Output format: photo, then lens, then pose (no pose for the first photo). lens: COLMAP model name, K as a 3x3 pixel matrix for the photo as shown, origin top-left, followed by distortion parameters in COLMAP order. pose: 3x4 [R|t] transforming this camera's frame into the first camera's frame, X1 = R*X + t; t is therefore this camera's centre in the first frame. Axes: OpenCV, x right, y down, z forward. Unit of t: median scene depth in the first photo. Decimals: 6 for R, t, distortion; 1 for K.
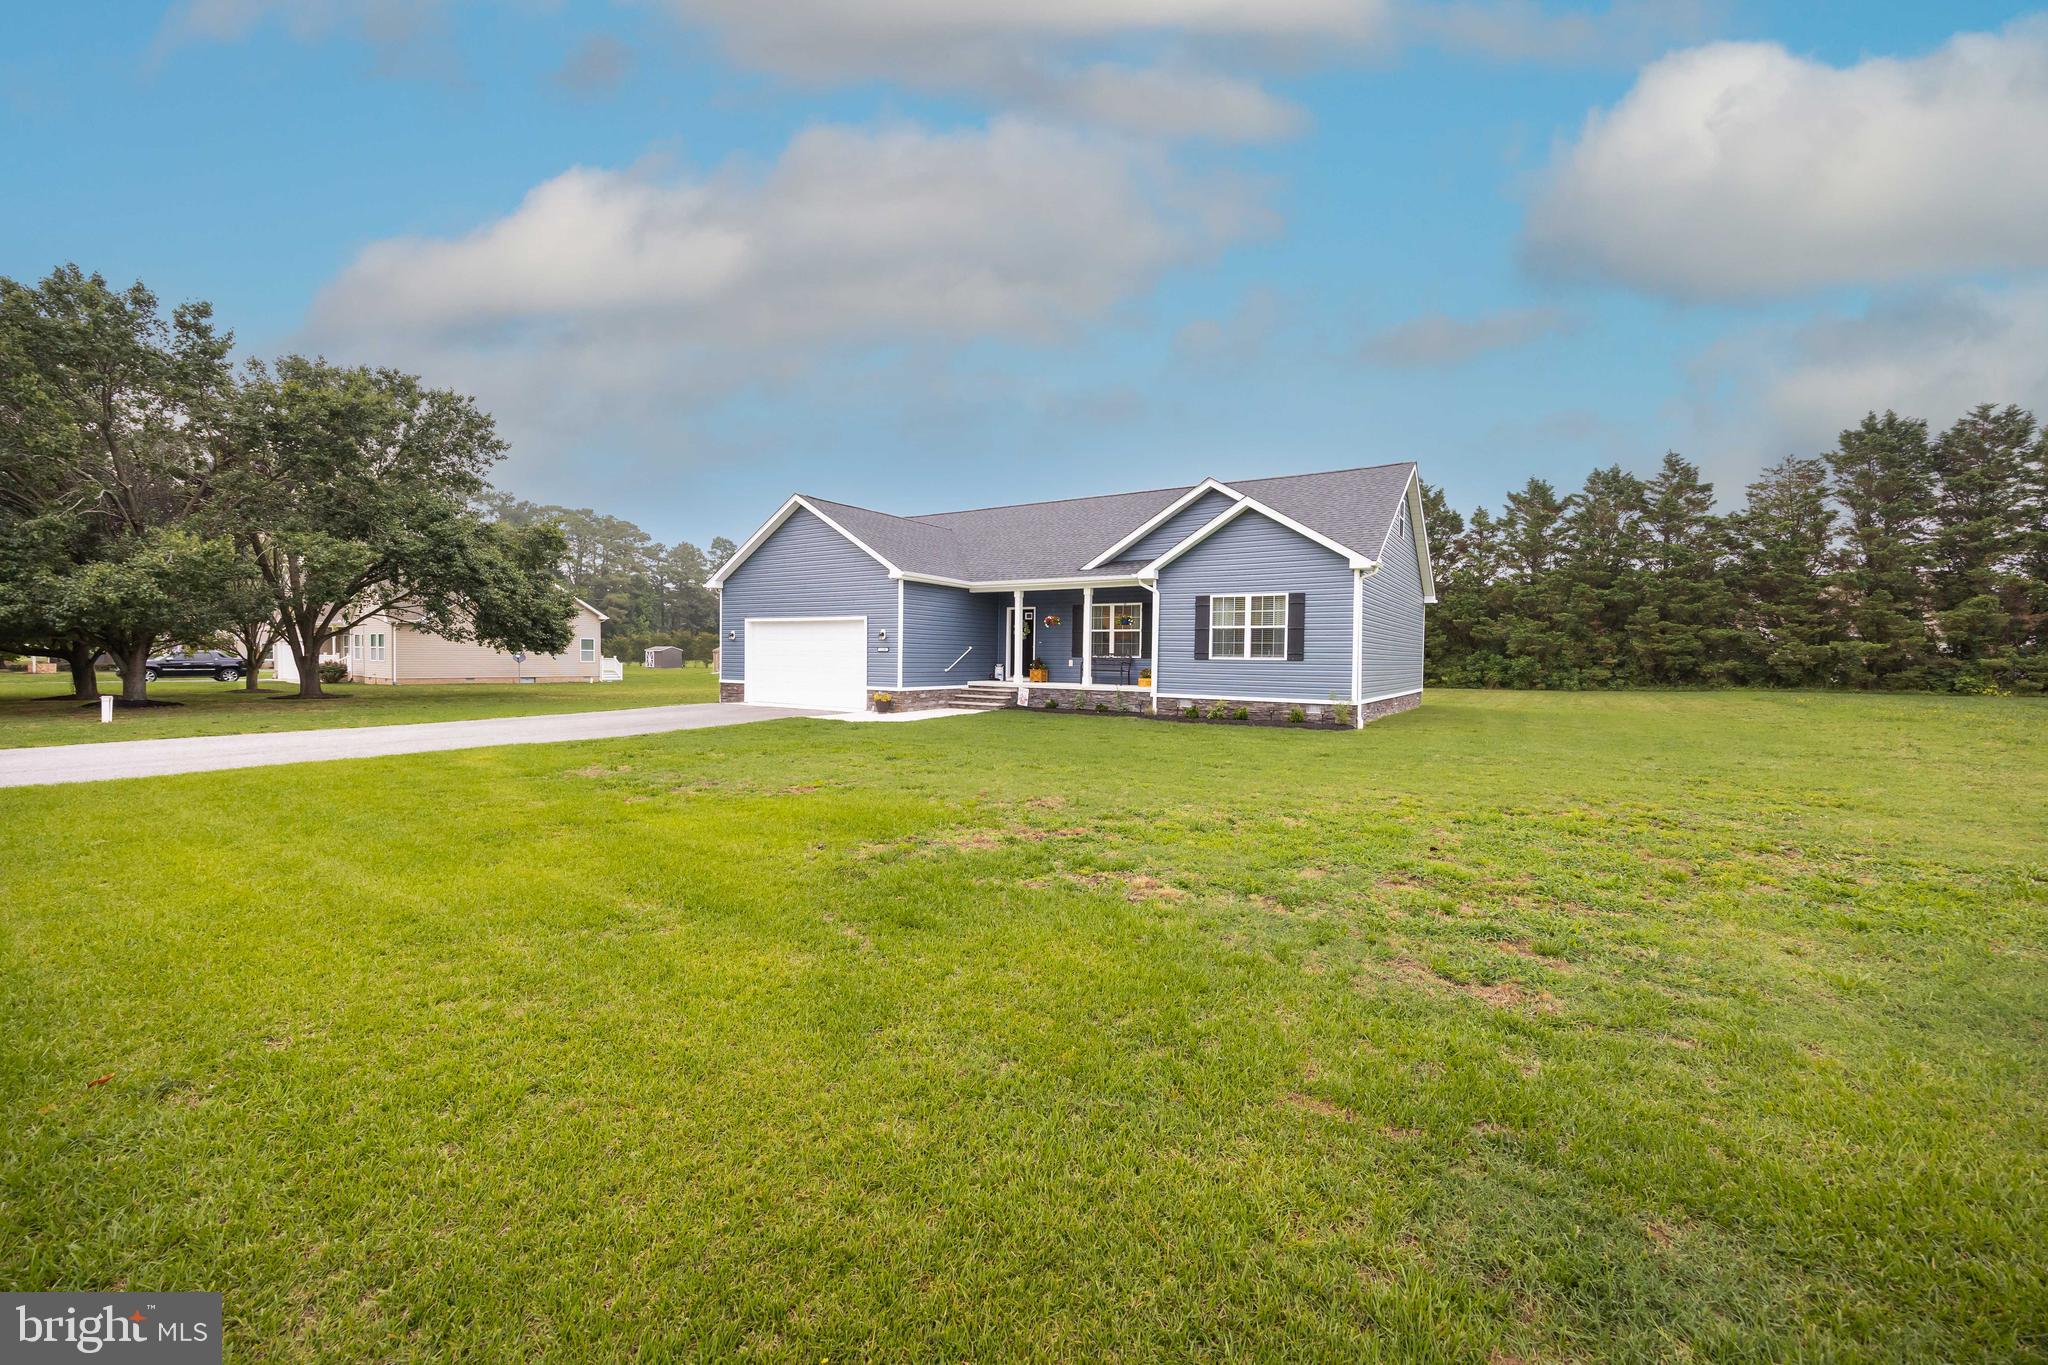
lens RADIAL K [[795.5, 0, 1029.2], [0, 795.5, 678.6], [0, 0, 1]] dist [-0.001716, -0.000140]
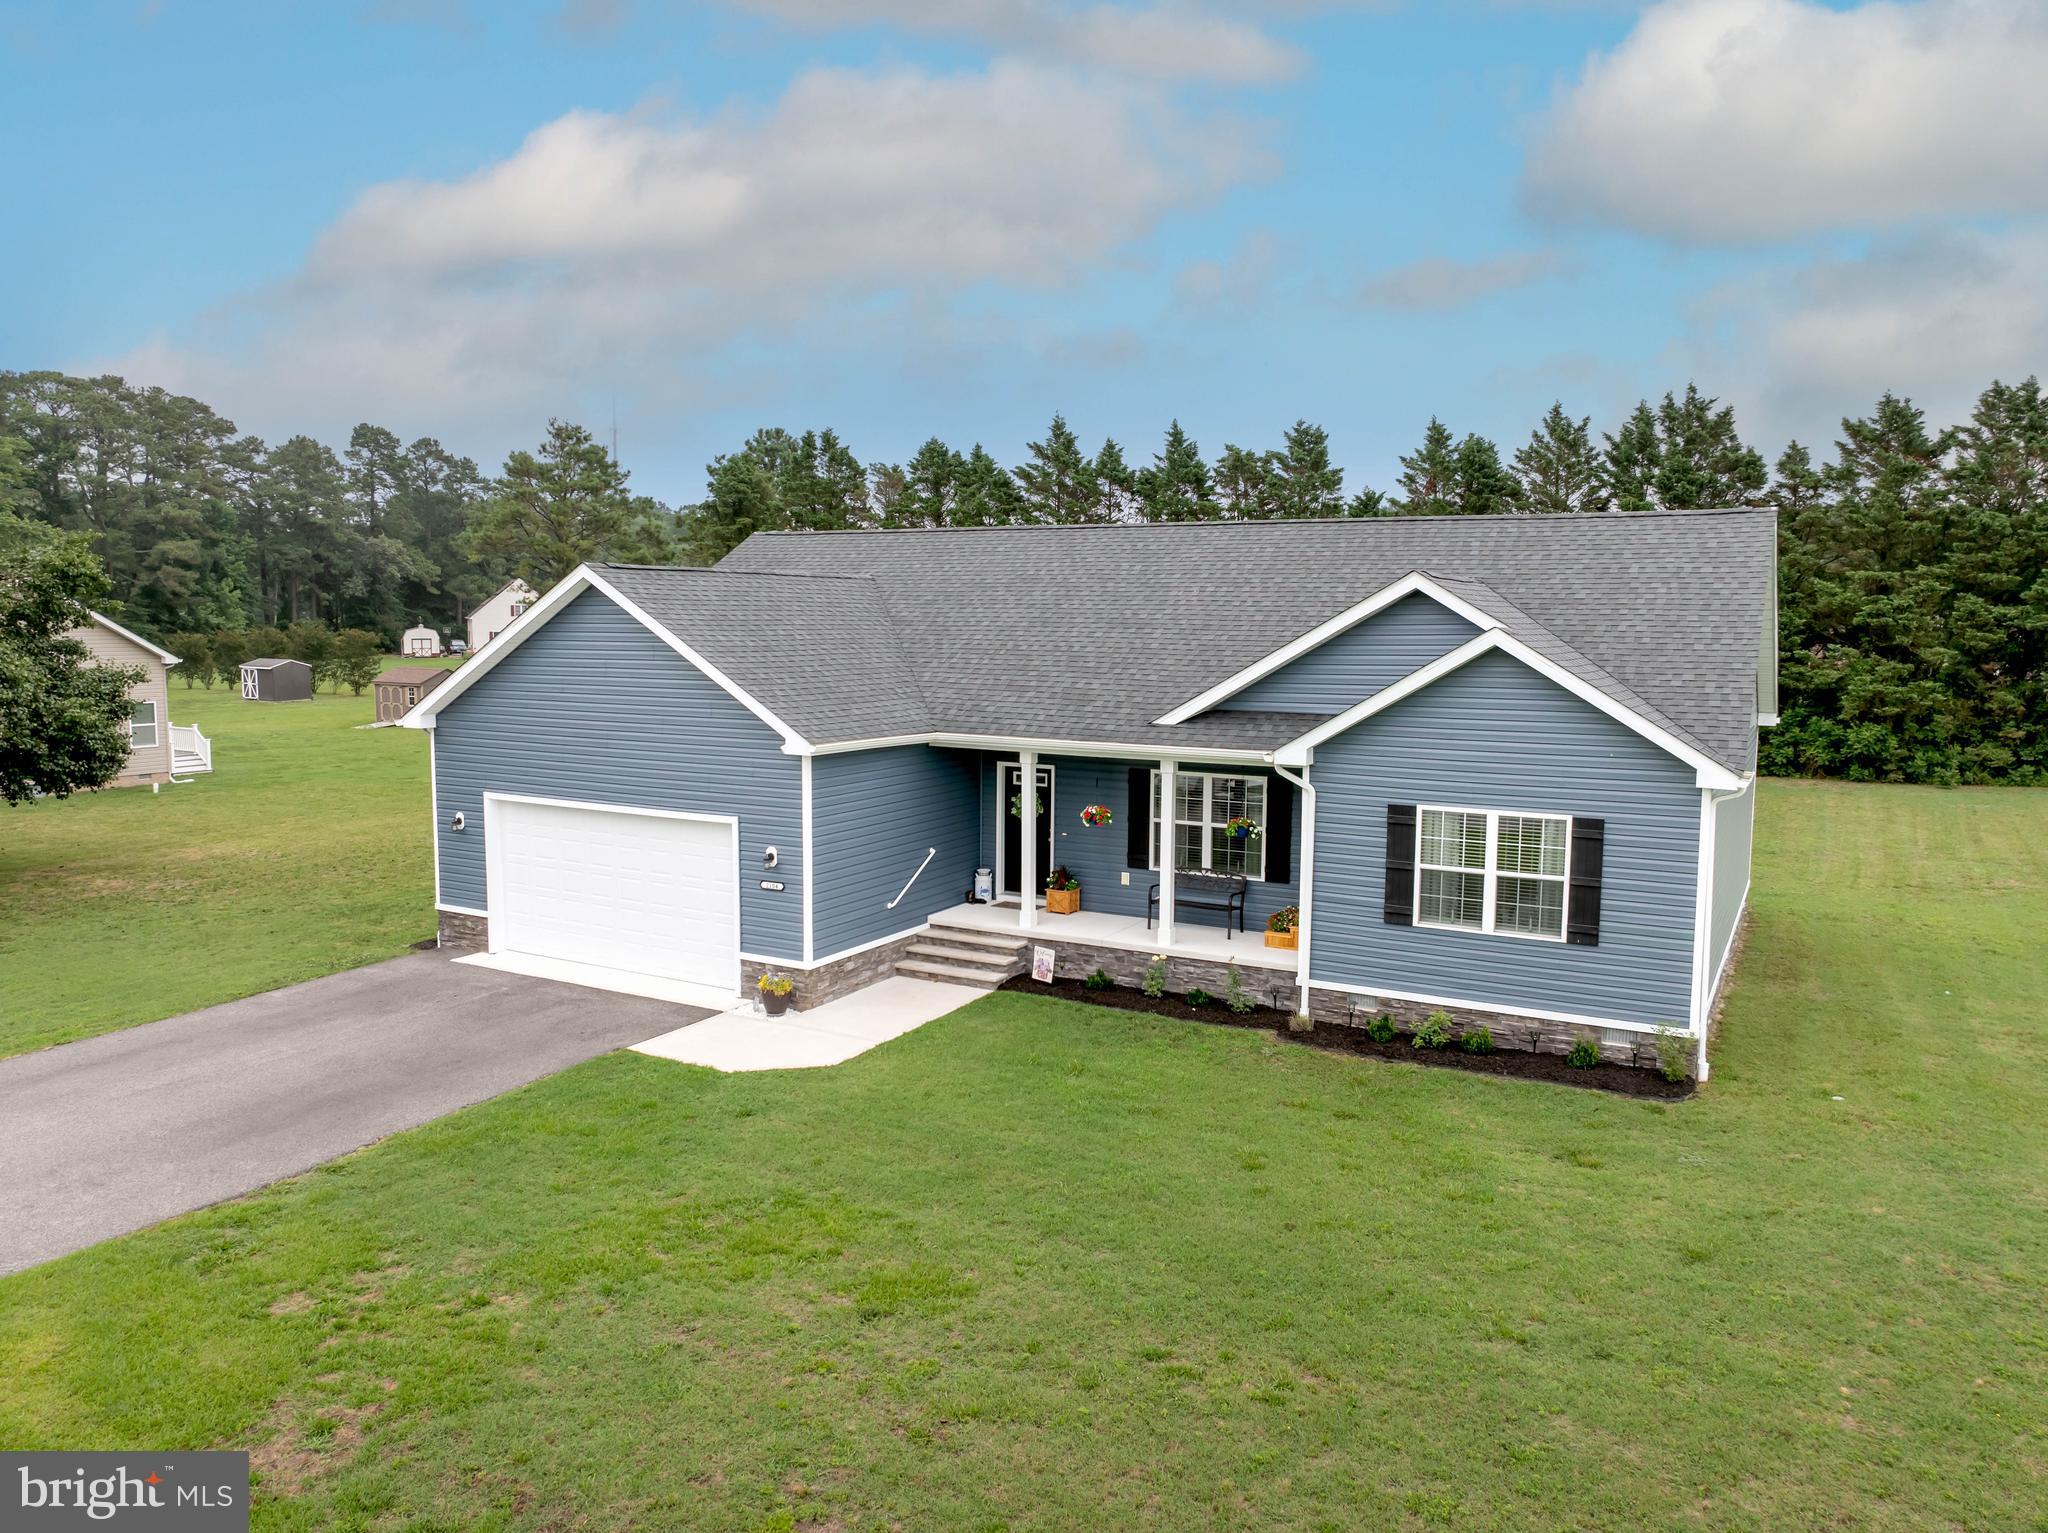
lens RADIAL K [[1438.6, 0, 1030.7], [0, 1438.6, 762.0], [0, 0, 1]] dist [-0.036740, 0.002300]
pose [[0.997965, -0.013693, 0.062278, -0.066625], [0.008890, 0.997010, 0.076756, -0.166226], [-0.063142, -0.076046, 0.995103, 0.066963]]
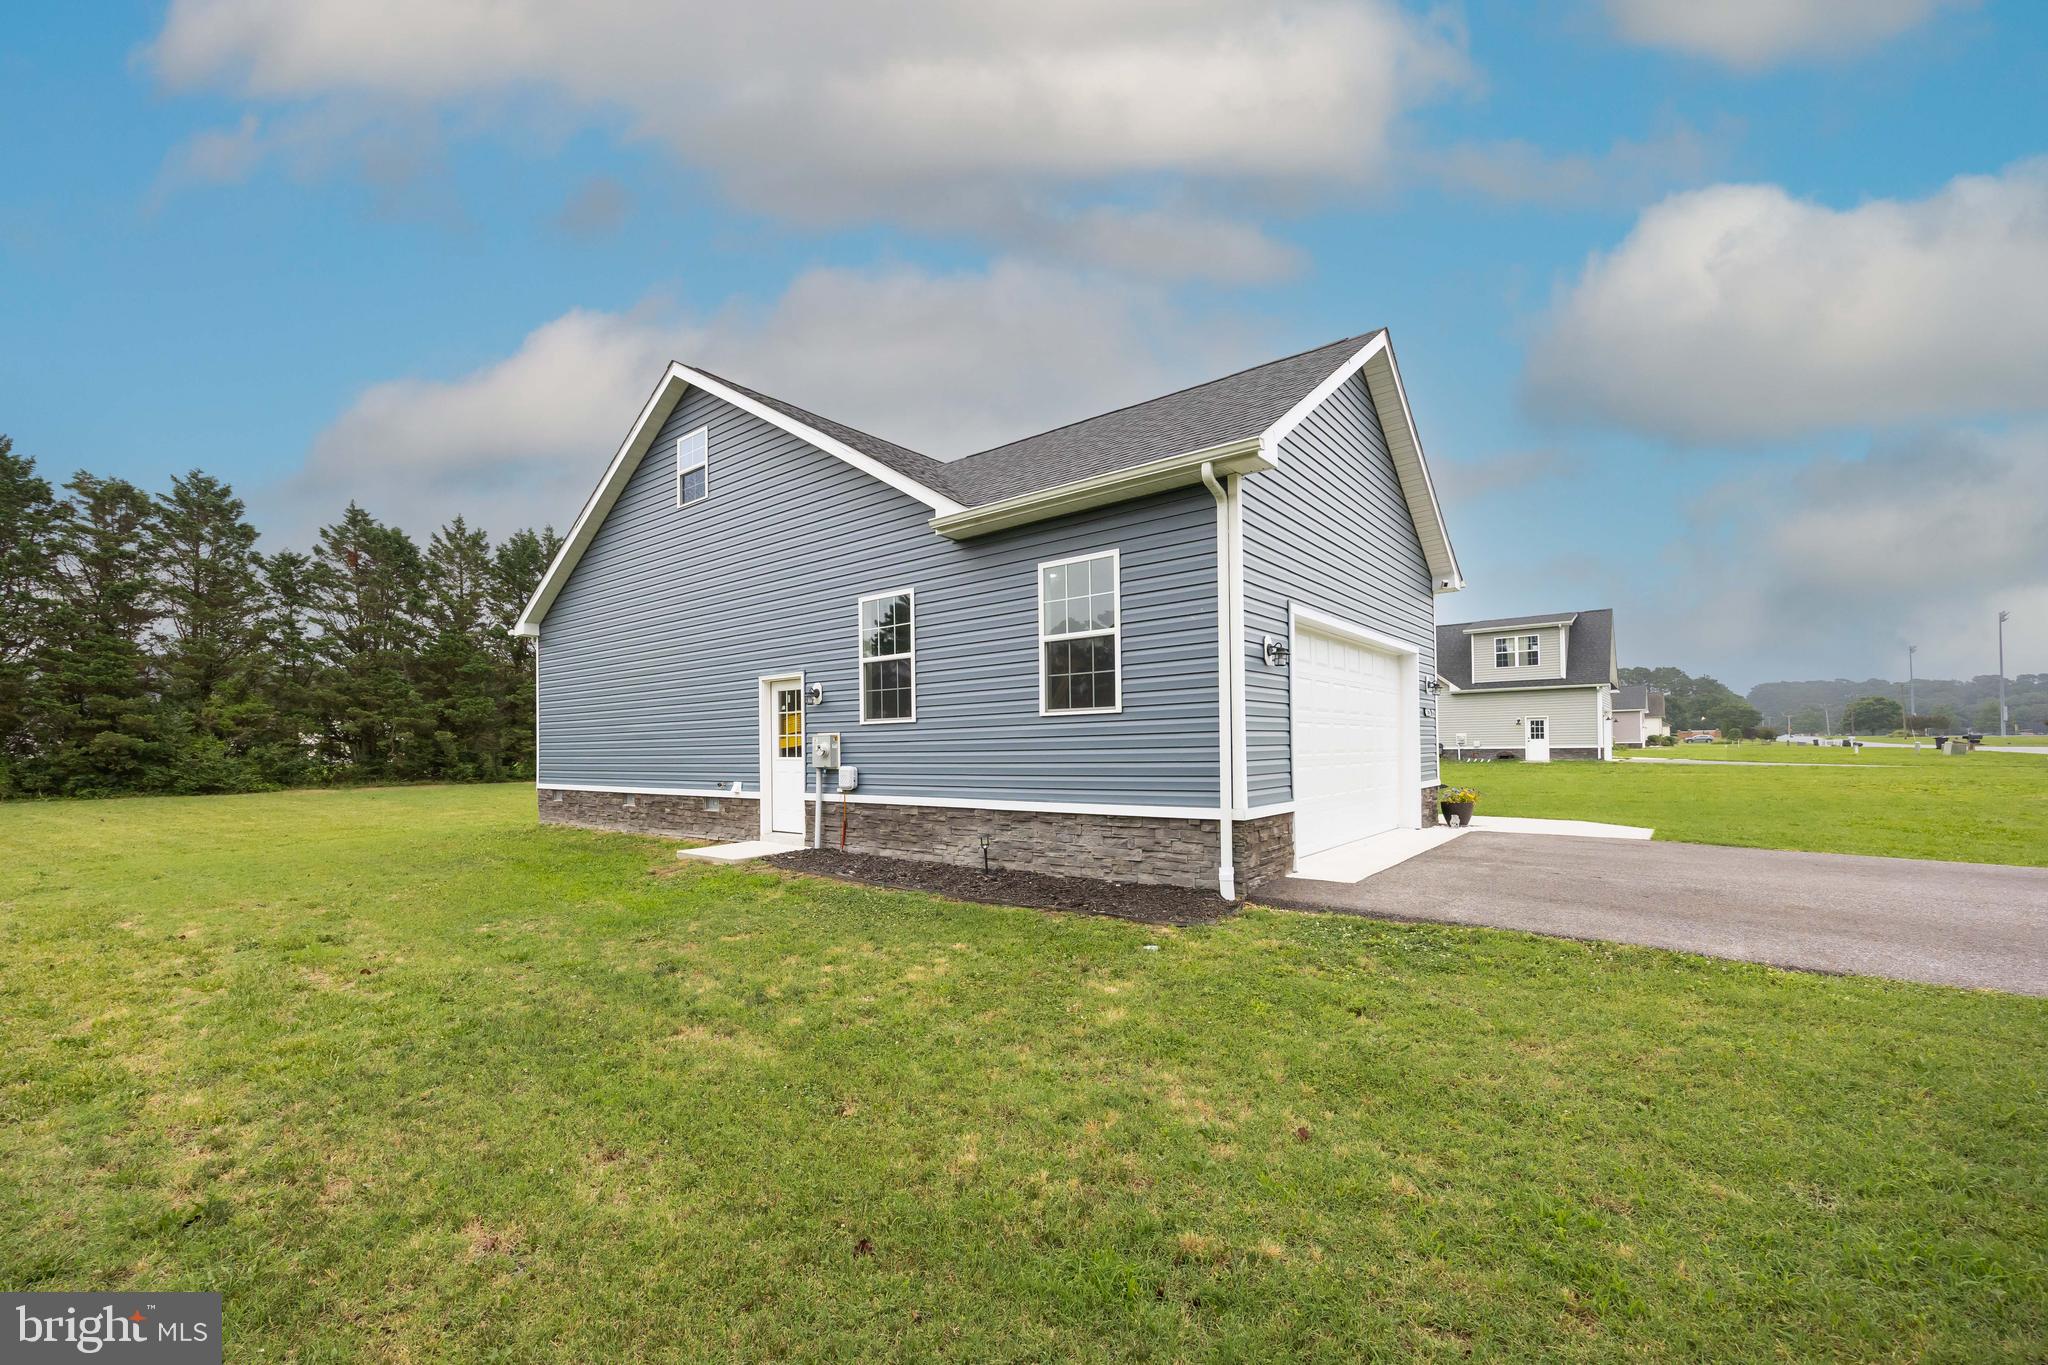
lens RADIAL K [[841.2, 0, 940.6], [0, 841.2, 741.2], [0, 0, 1]] dist [-0.000607, -0.000500]
pose [[0.146073, -0.006818, 0.989250, -0.727457], [0.042743, 0.999086, 0.000575, -0.028493], [-0.988350, 0.042199, 0.146231, 1.118654]]
